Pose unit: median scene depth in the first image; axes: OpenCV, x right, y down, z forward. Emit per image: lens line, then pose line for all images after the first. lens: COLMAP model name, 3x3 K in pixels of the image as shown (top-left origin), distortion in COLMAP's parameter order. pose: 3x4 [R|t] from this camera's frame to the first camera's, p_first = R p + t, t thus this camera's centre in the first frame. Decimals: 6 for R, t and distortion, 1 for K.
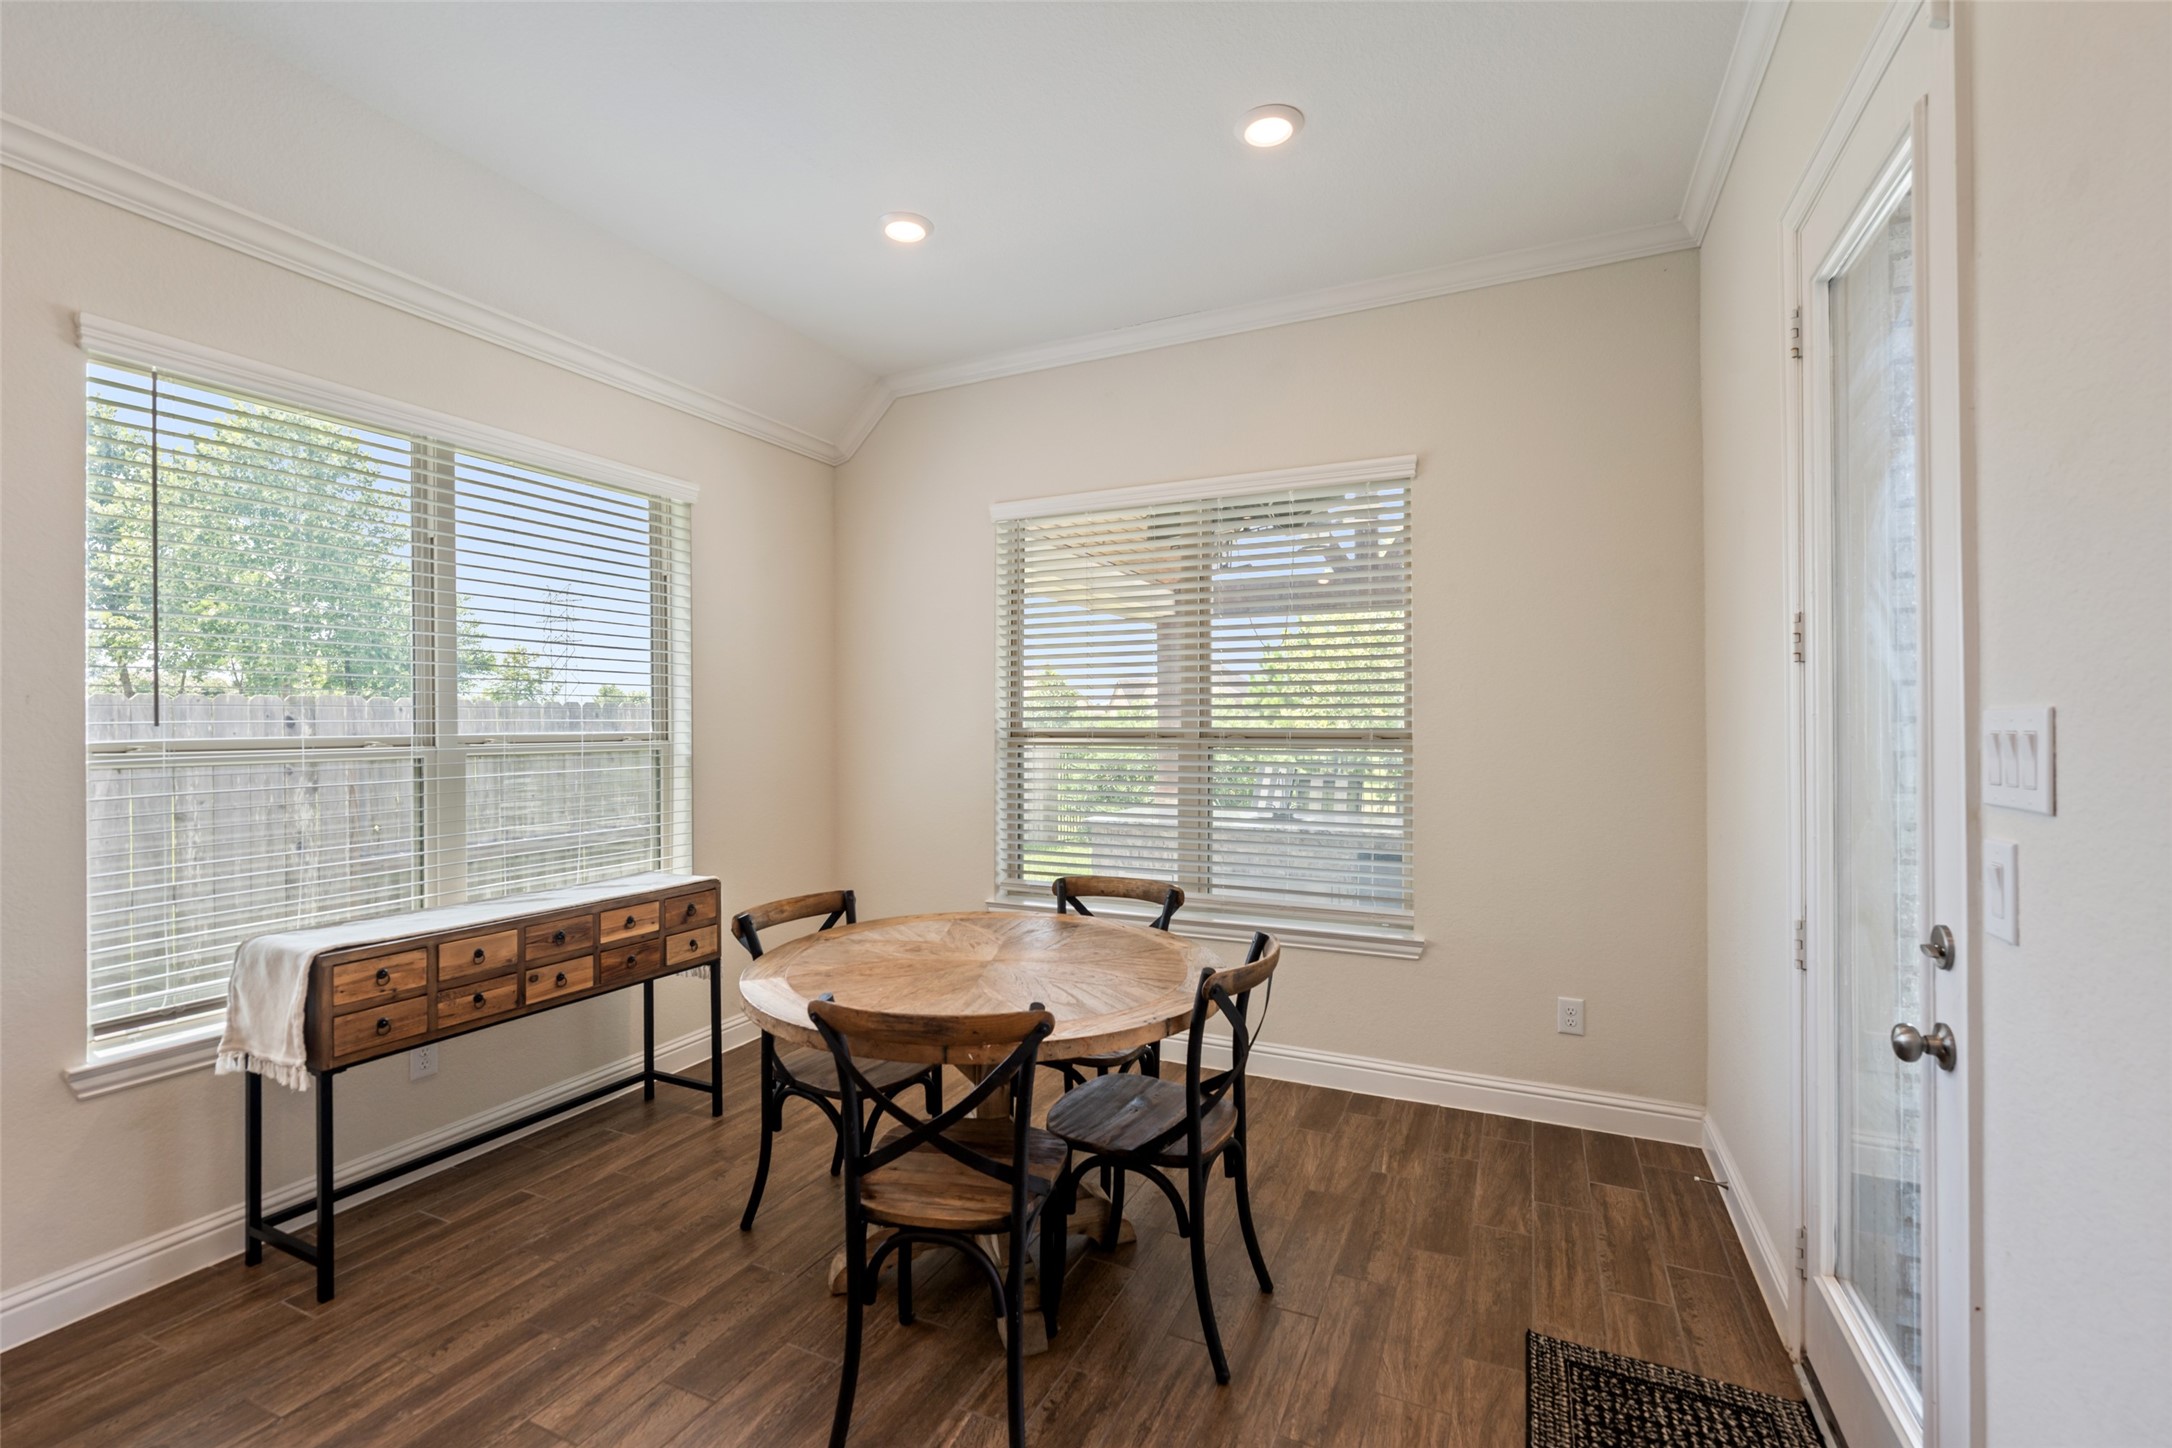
lens RADIAL K [[927.5, 0, 1092.1], [0, 927.5, 719.9], [0, 0, 1]] dist [-0.001333, 0.001186]
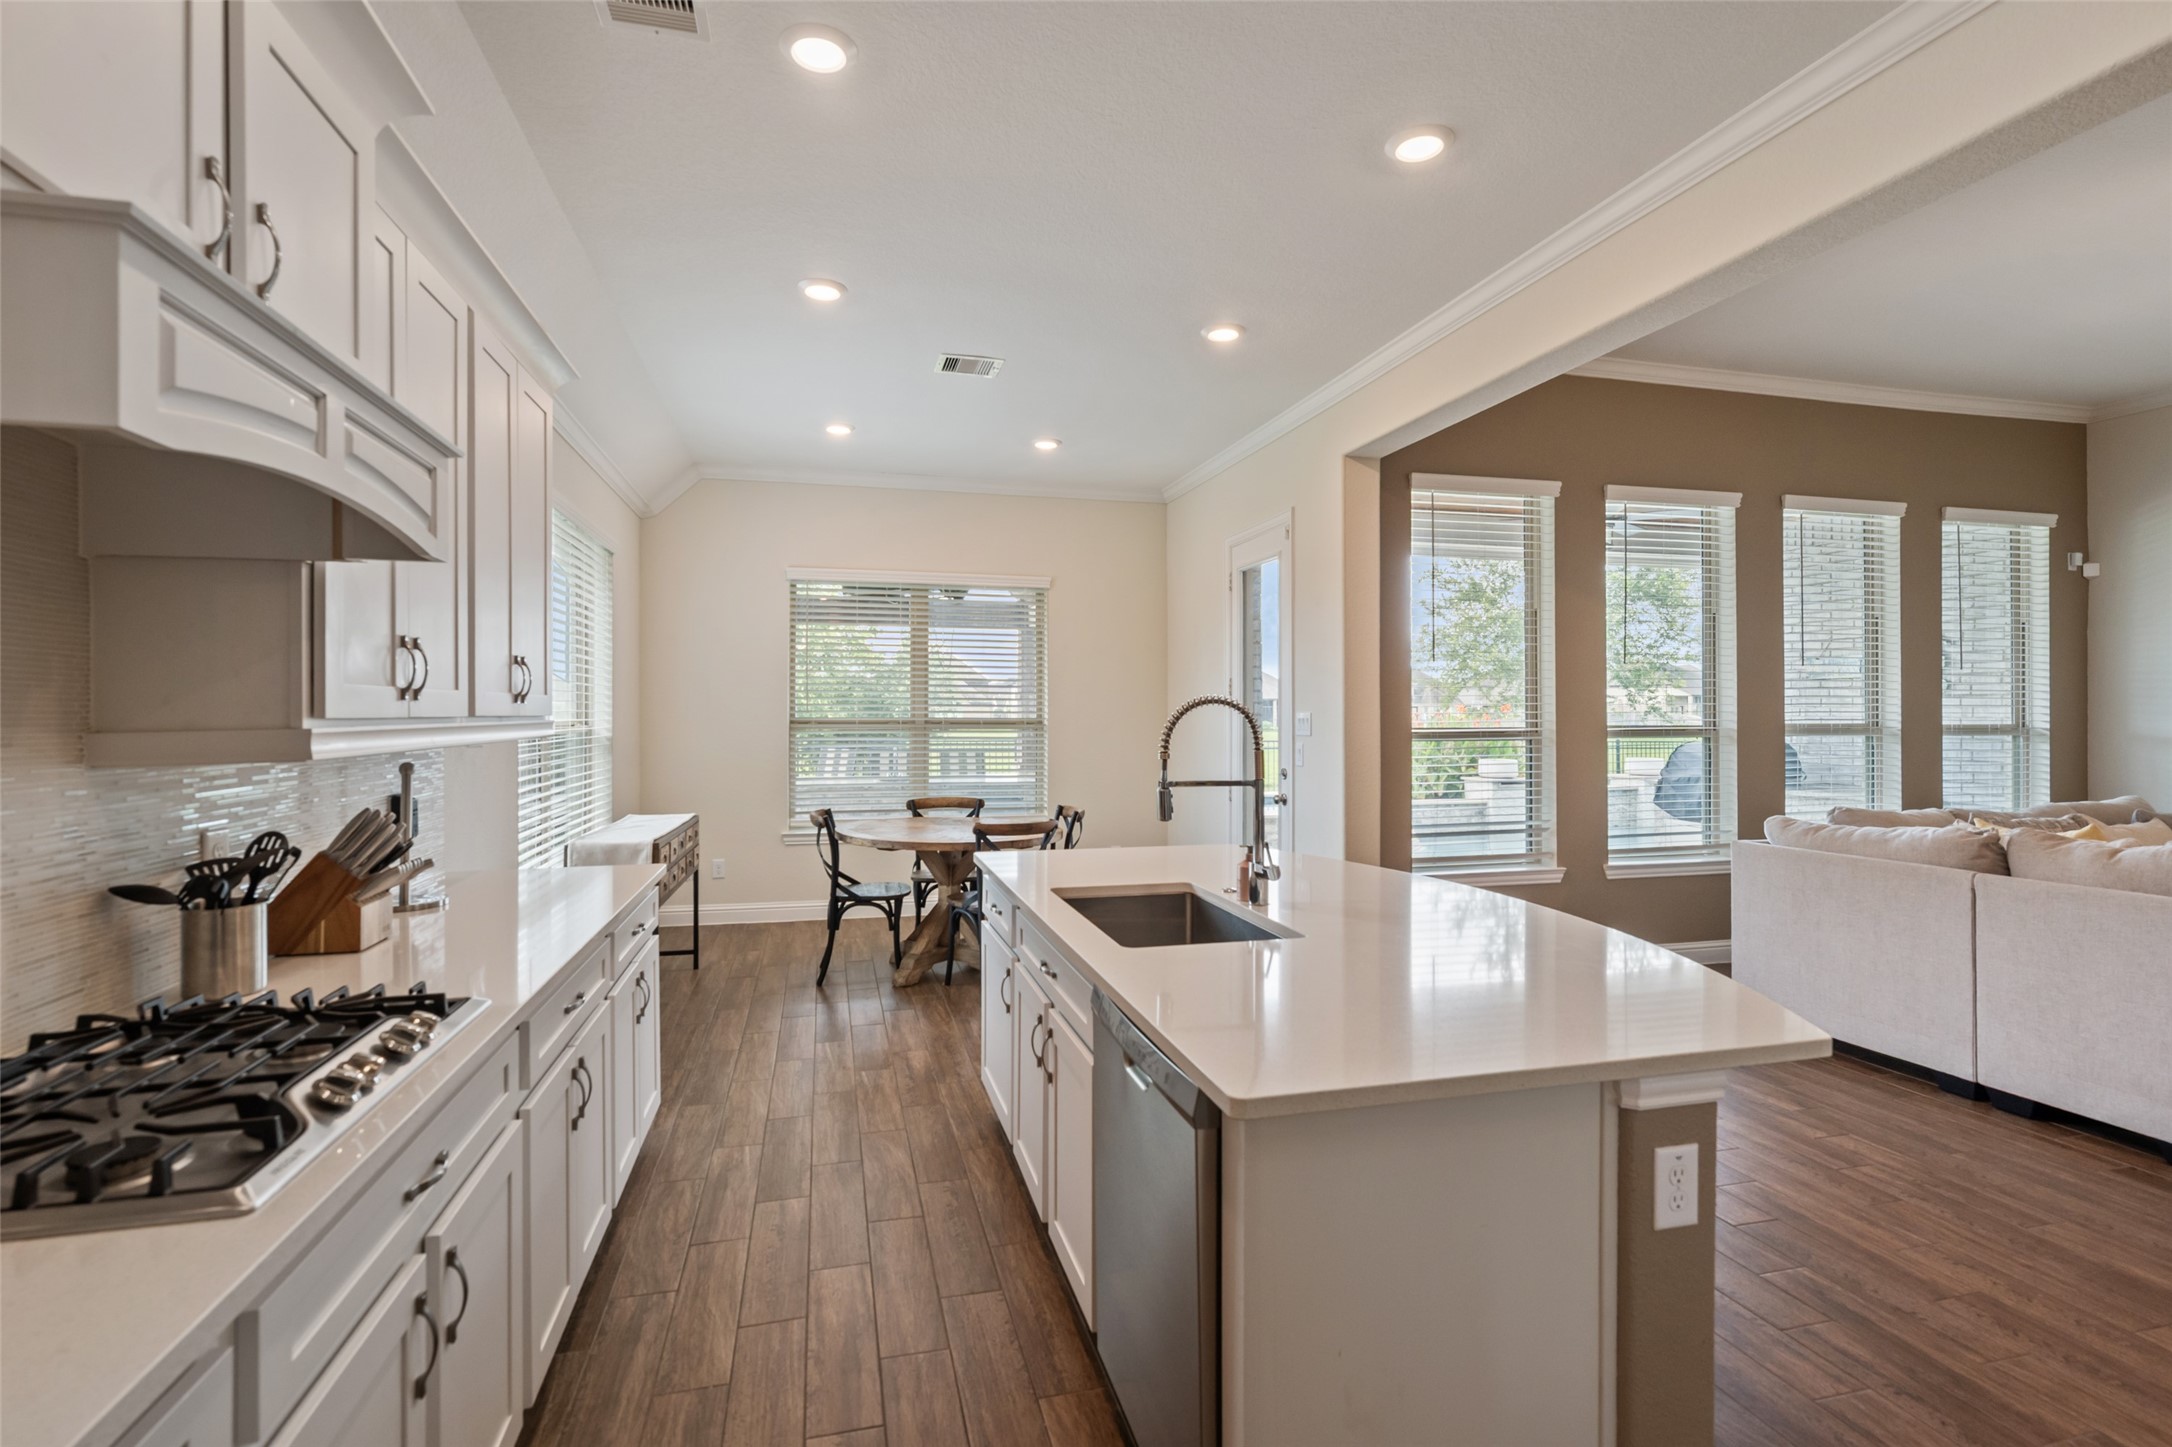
lens RADIAL K [[1004.7, 0, 1091.4], [0, 1004.7, 716.4], [0, 0, 1]] dist [0.003626, -0.000977]
pose [[0.761685, 0.005612, 0.647923, -1.050728], [-0.010283, 0.999941, 0.003427, -0.004351], [-0.647865, -0.009273, 0.761698, -0.734969]]
